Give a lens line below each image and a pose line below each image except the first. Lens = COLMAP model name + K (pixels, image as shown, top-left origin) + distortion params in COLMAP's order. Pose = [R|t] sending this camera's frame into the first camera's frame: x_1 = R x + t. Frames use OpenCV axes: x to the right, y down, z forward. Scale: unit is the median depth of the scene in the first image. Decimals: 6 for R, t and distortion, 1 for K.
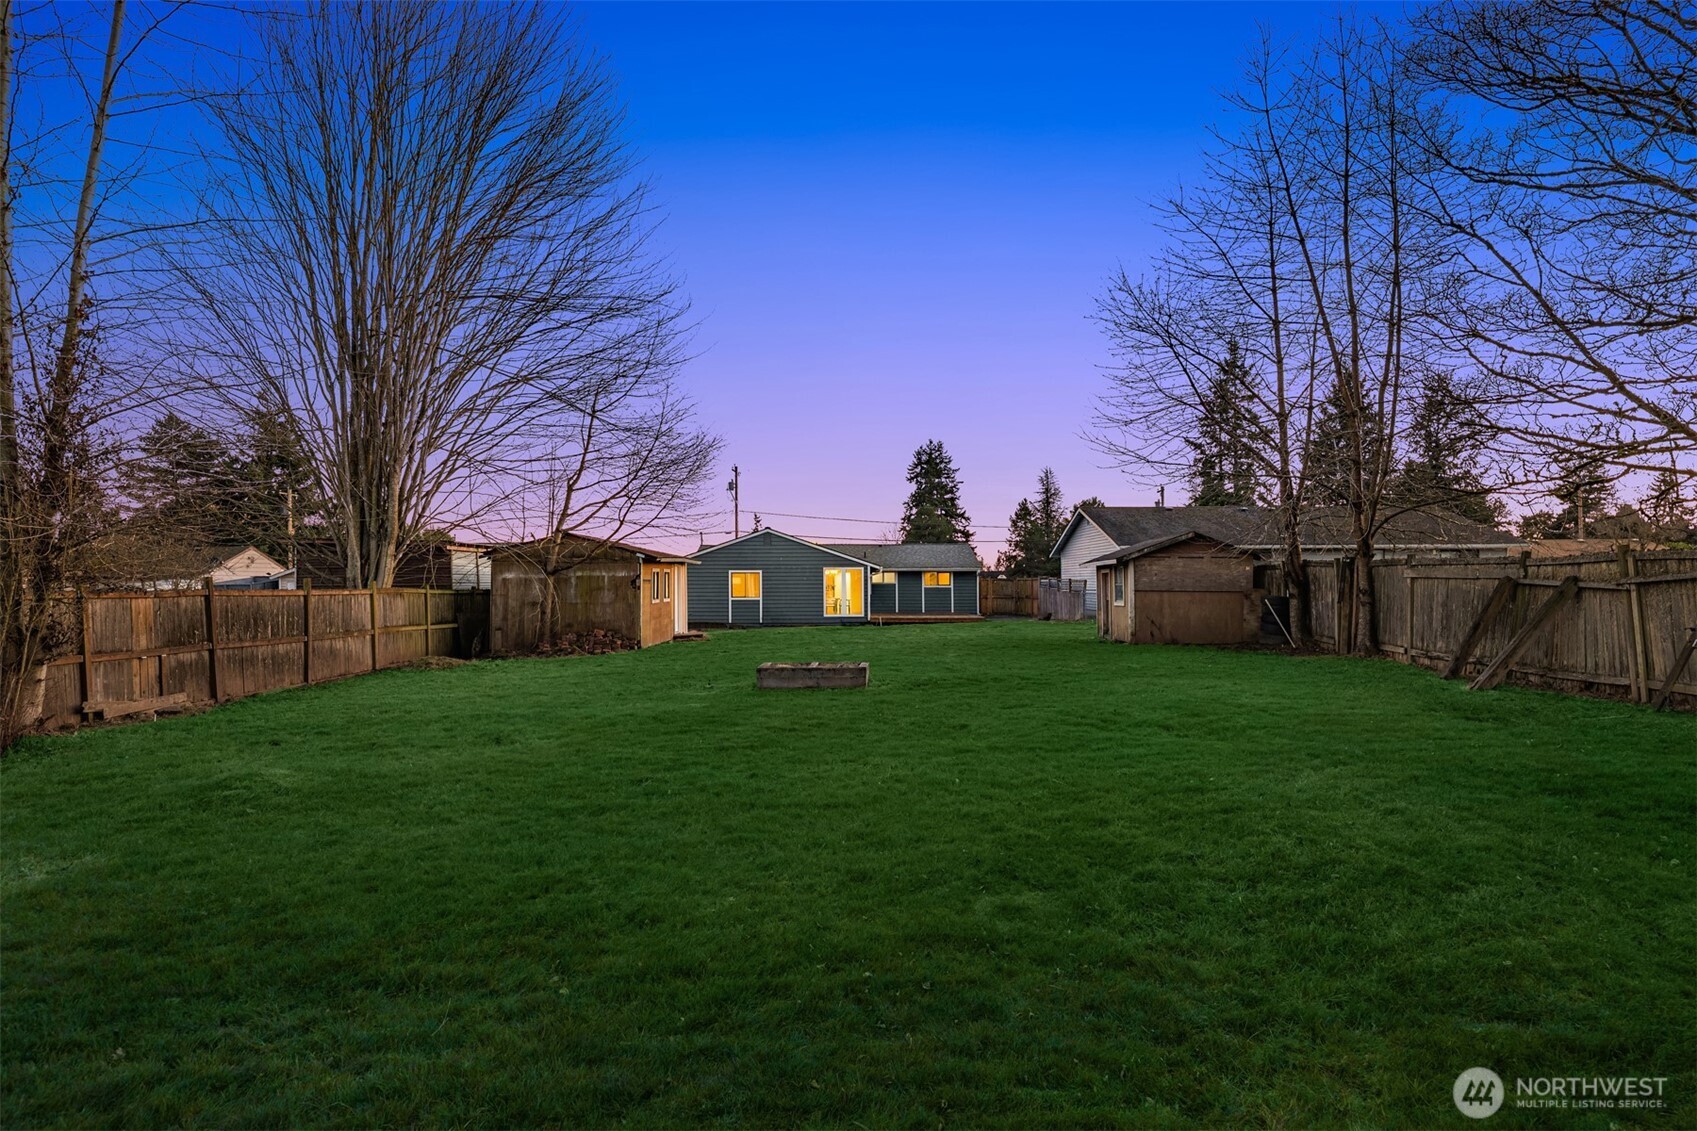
lens RADIAL K [[937.9, 0, 848.5], [0, 937.9, 565.5], [0, 0, 1]] dist [-0.001460, -0.001760]
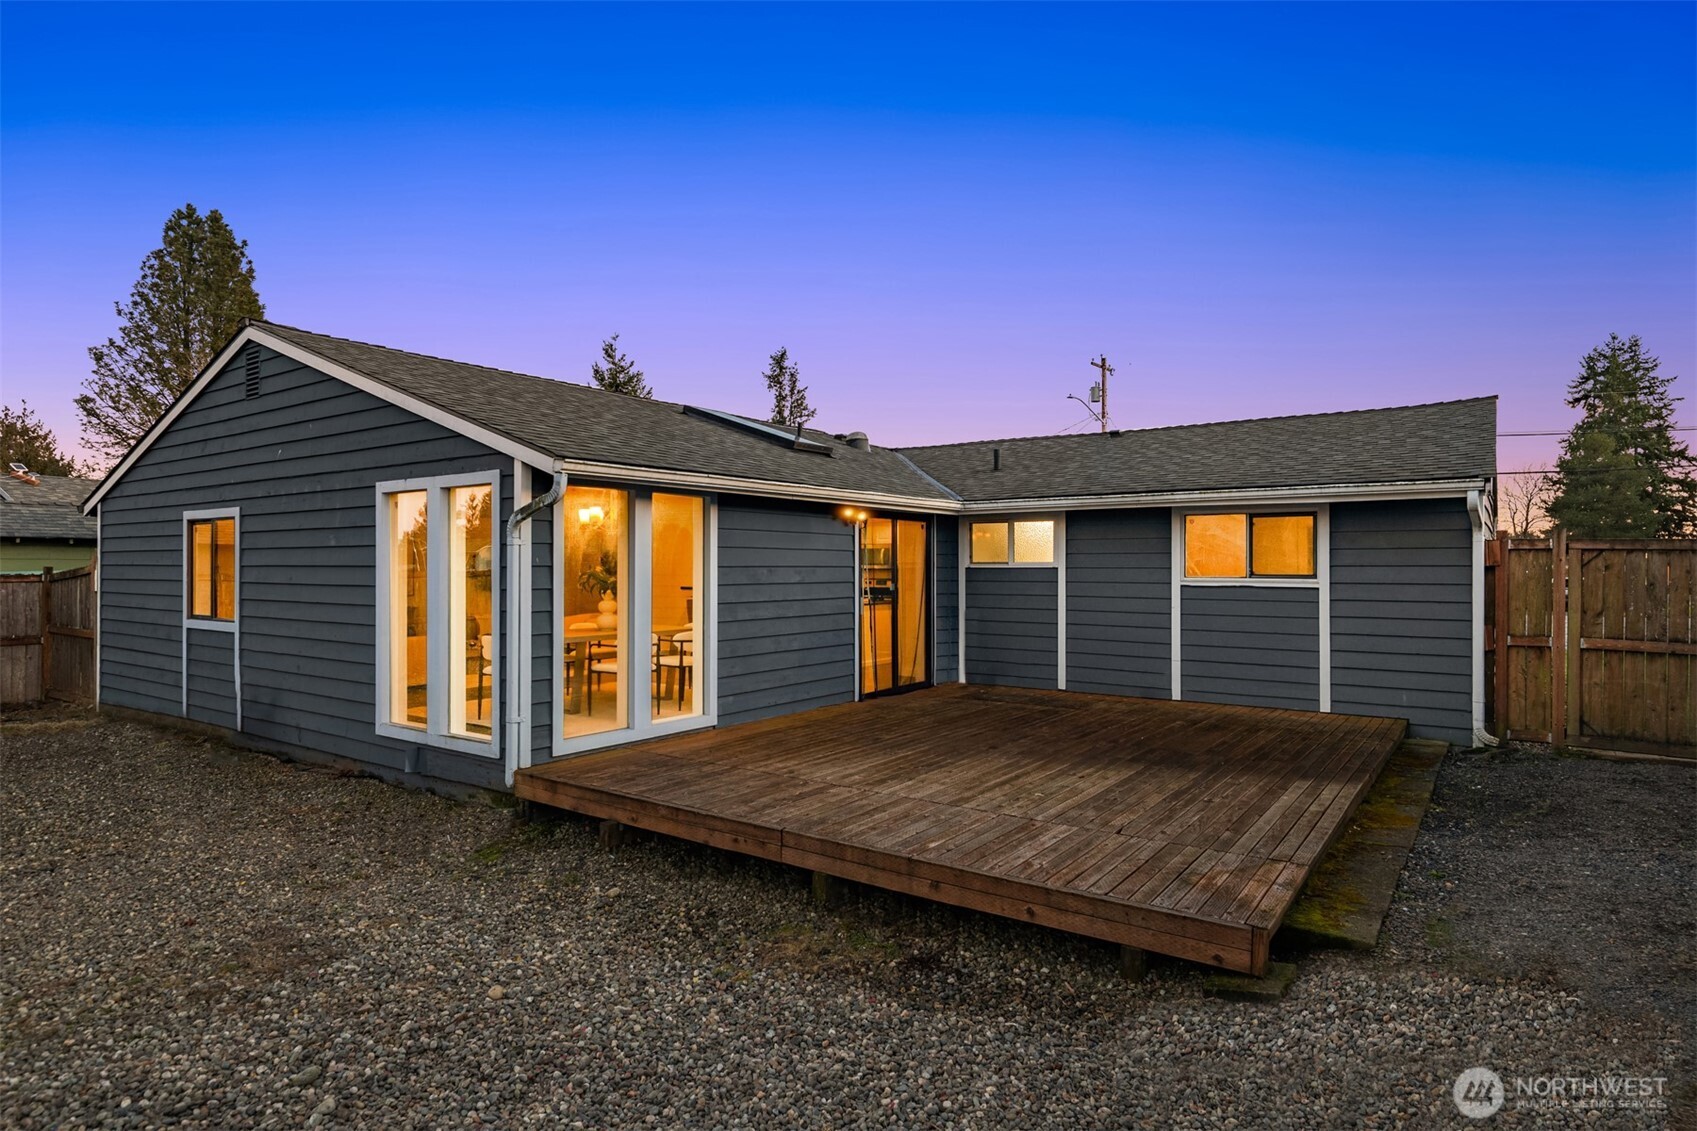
lens RADIAL K [[937.9, 0, 848.5], [0, 937.9, 565.5], [0, 0, 1]] dist [-0.001460, -0.001760]
pose [[0.812558, 0.003355, -0.582871, 0.045885], [0.007644, 0.999836, 0.016411, 0.004709], [0.582830, -0.017790, 0.812399, 0.247550]]
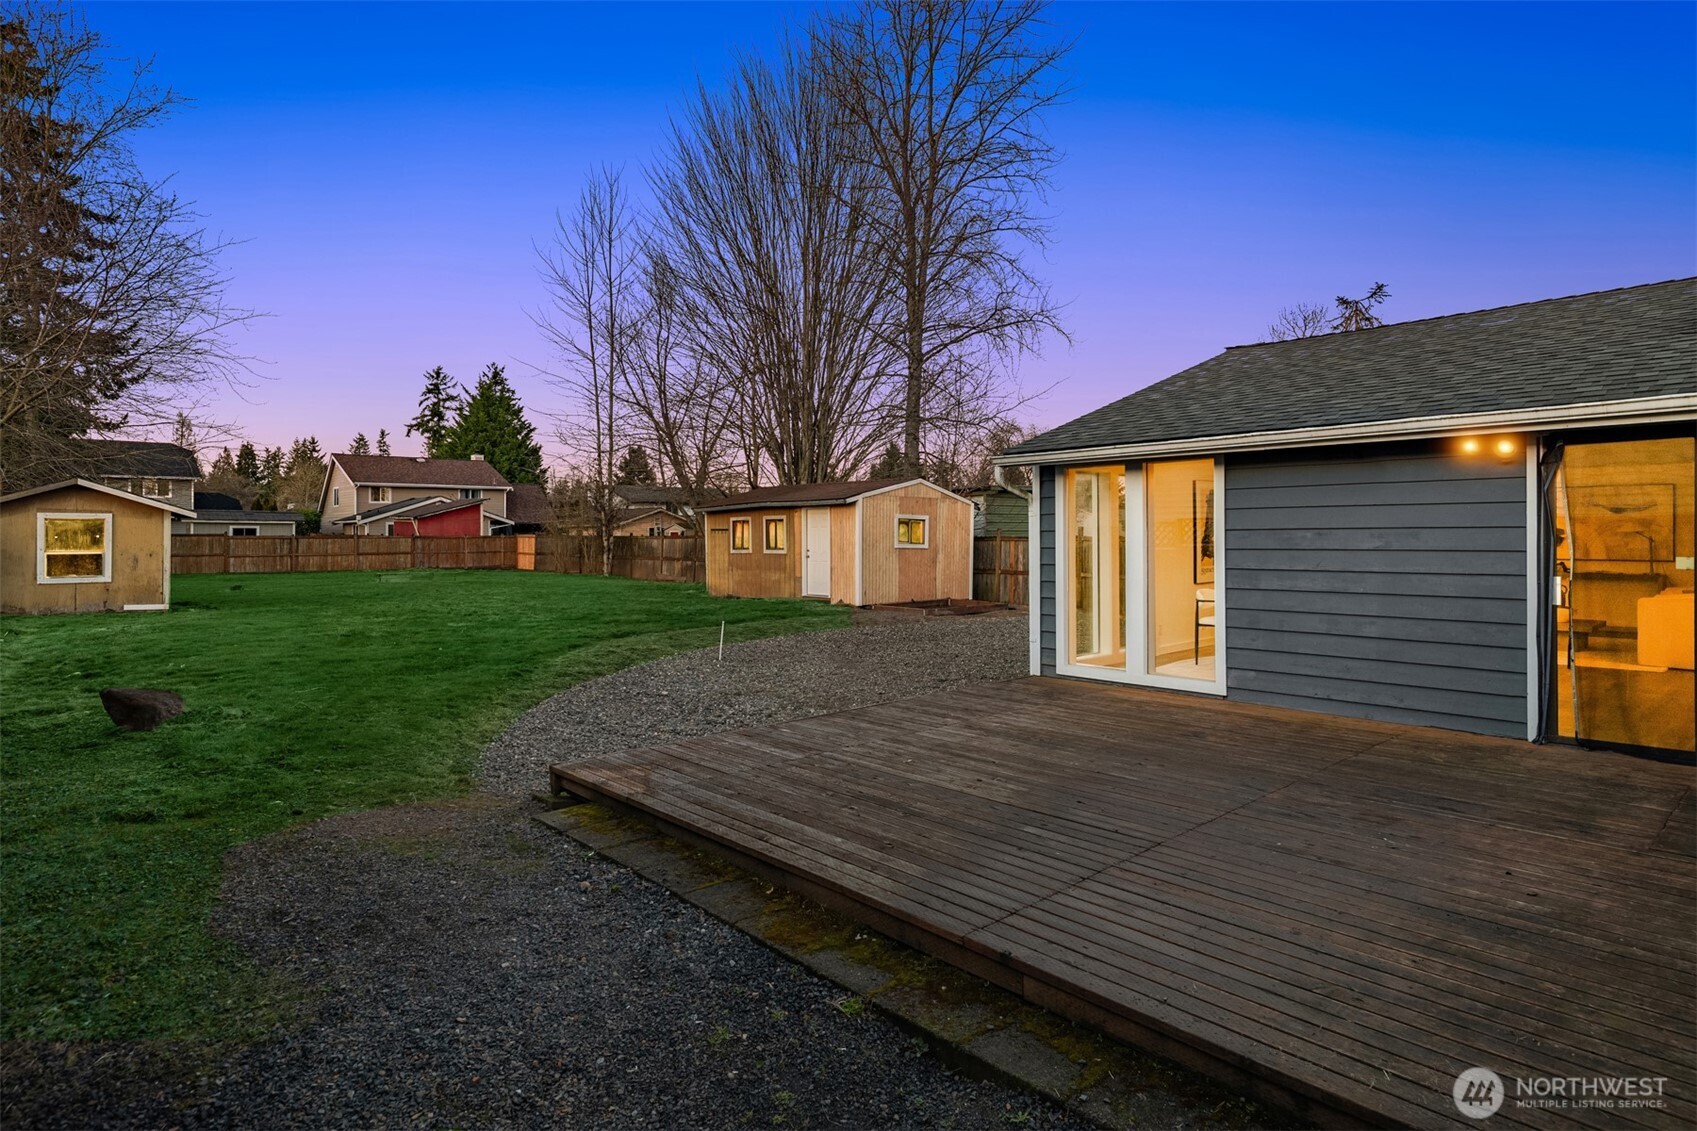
lens RADIAL K [[898.4, 0, 874.3], [0, 898.4, 529.1], [0, 0, 1]] dist [-0.000742, -0.001454]
pose [[-0.729721, 0.006798, -0.683712, 0.056652], [0.024299, 0.999577, -0.015996, 0.005958], [0.683314, -0.028285, -0.729577, 0.313740]]
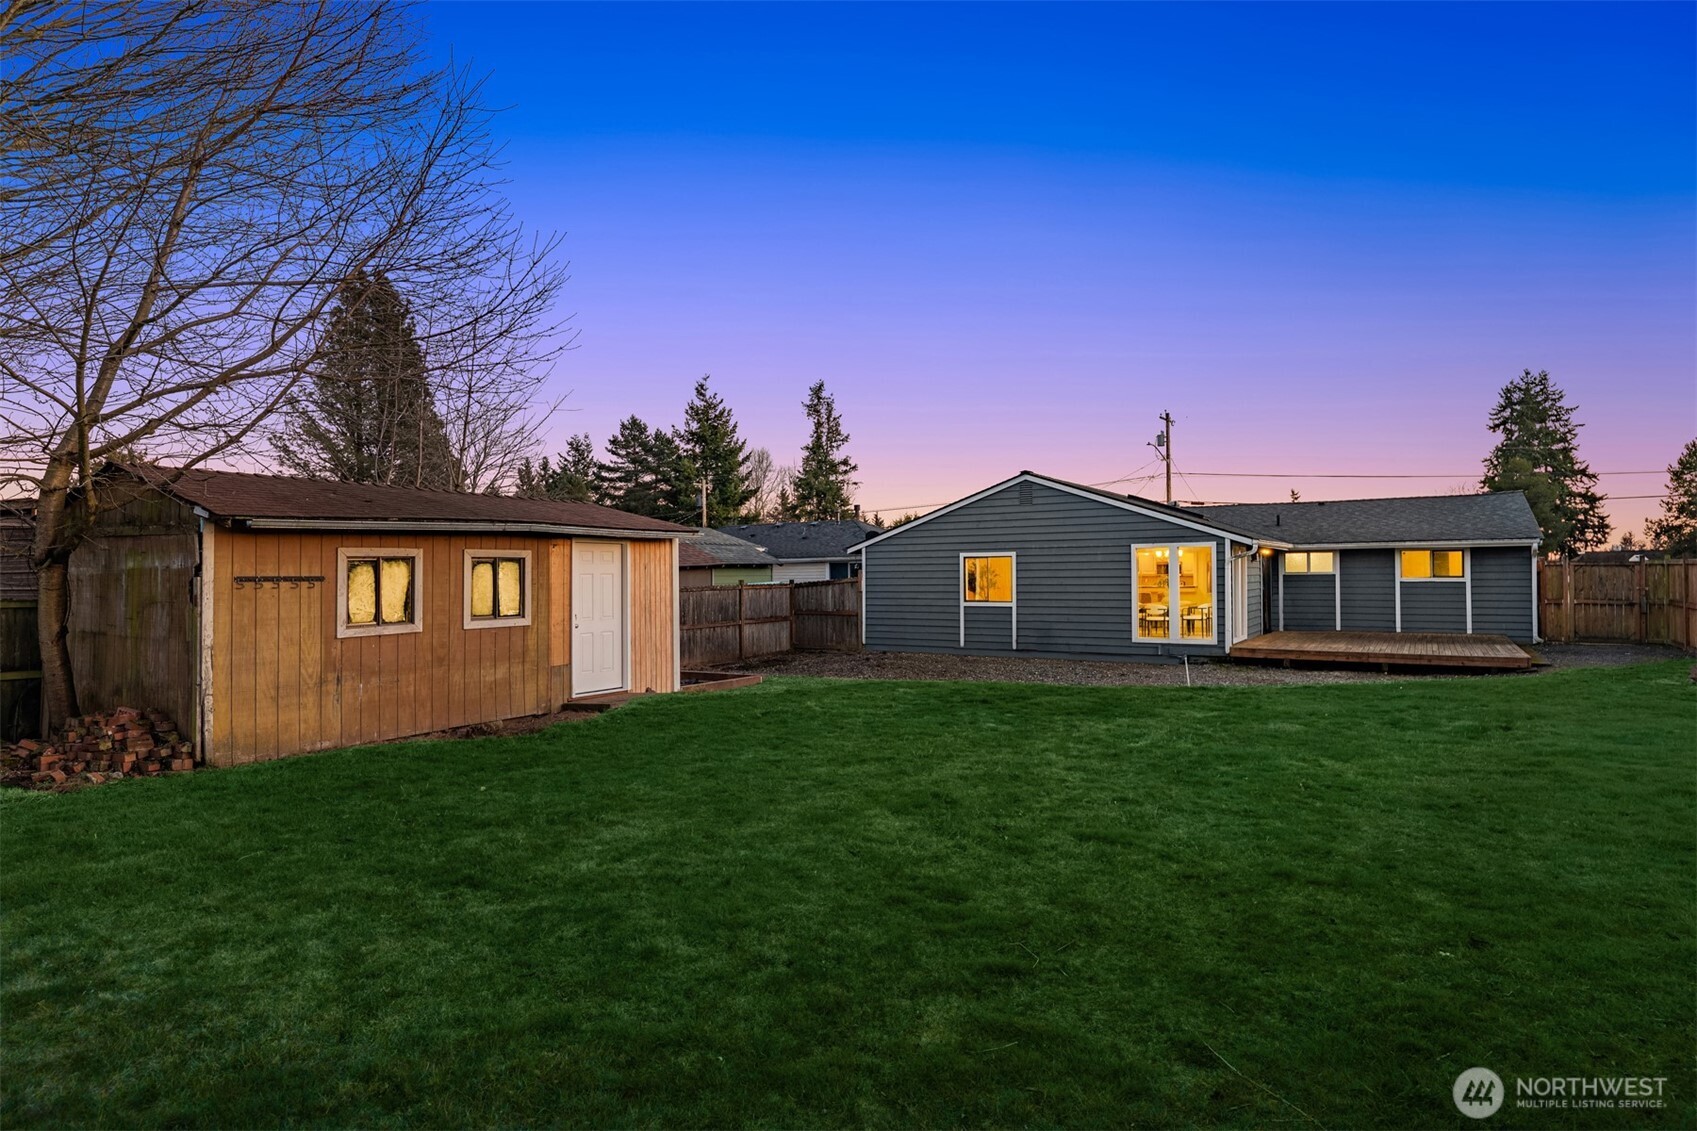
lens RADIAL K [[927.4, 0, 848.5], [0, 927.4, 565.5], [0, 0, 1]] dist [-0.006519, -0.001531]
pose [[0.844708, -0.009766, -0.535138, 0.030552], [0.017139, 0.999814, 0.008808, 0.001886], [0.534953, -0.016611, 0.844719, 0.138716]]
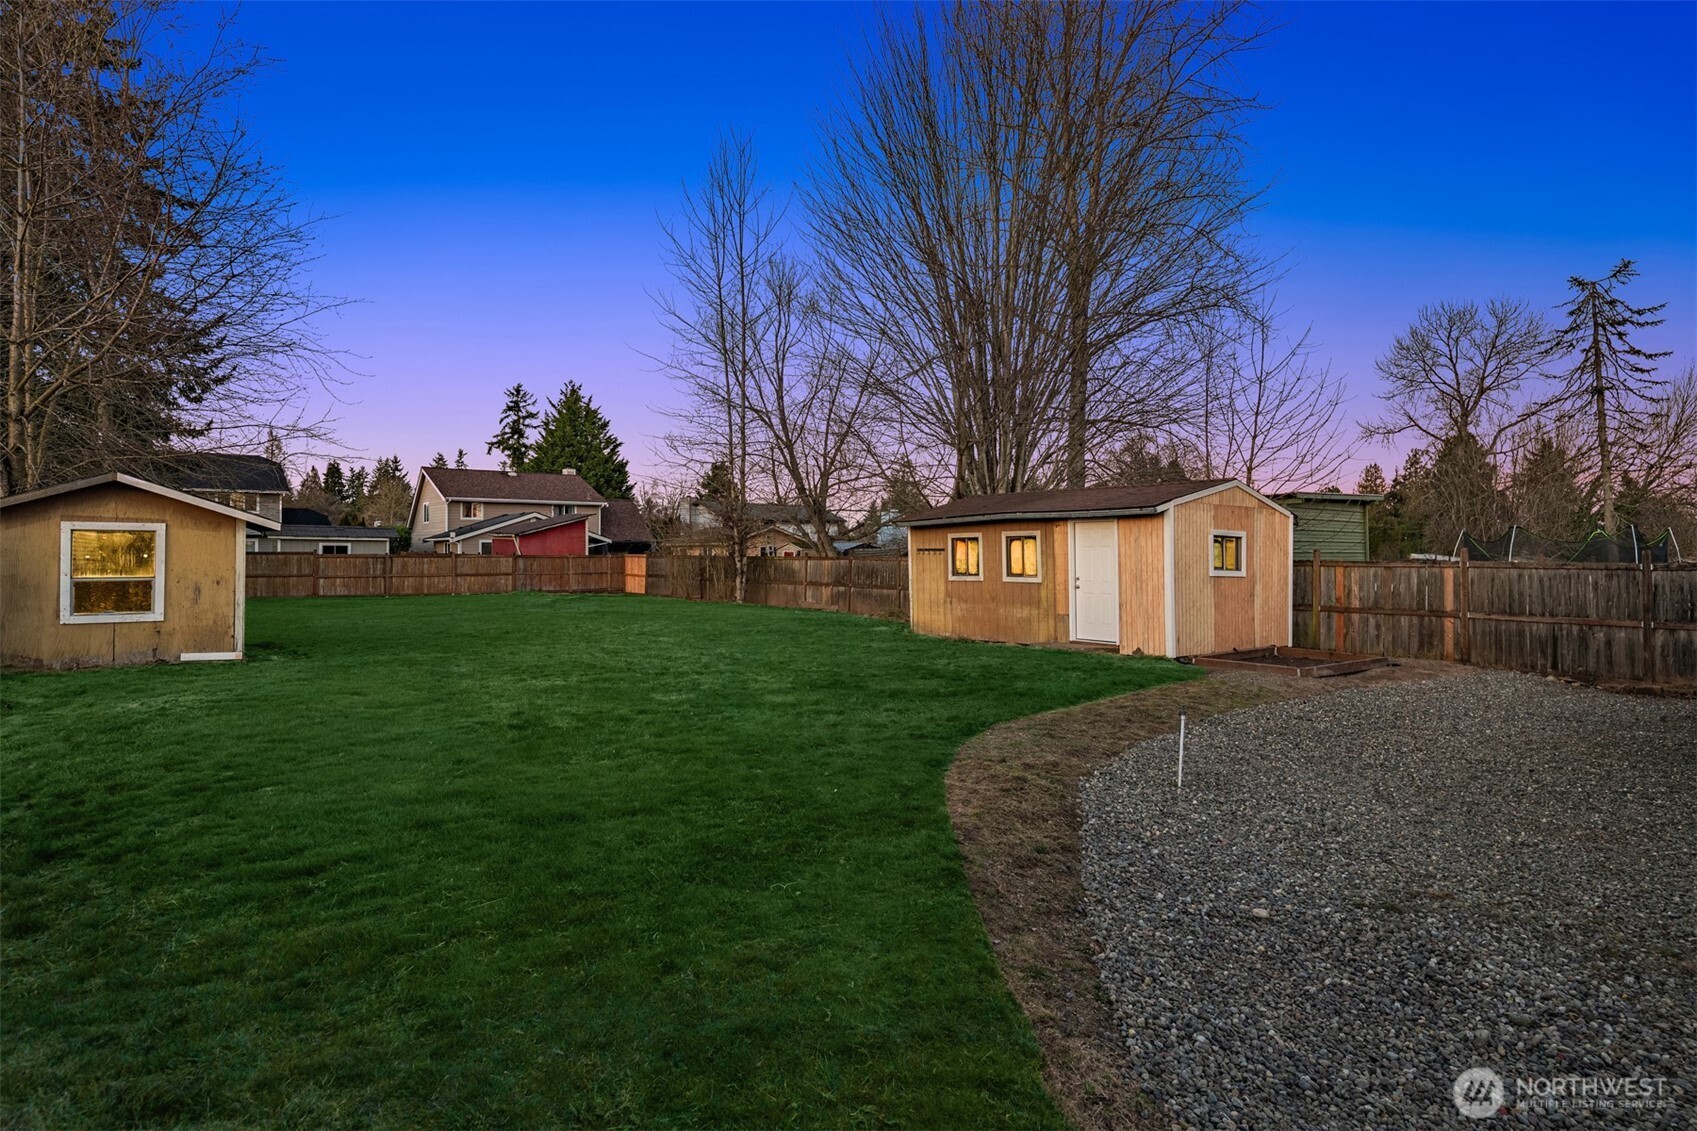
lens RADIAL K [[910.4, 0, 877.7], [0, 910.4, 548.7], [0, 0, 1]] dist [-0.000407, 0.000076]
pose [[-0.775910, 0.003436, -0.630835, 0.051384], [0.019099, 0.999655, -0.018046, 0.004763], [0.630555, -0.026050, -0.775707, 0.268145]]
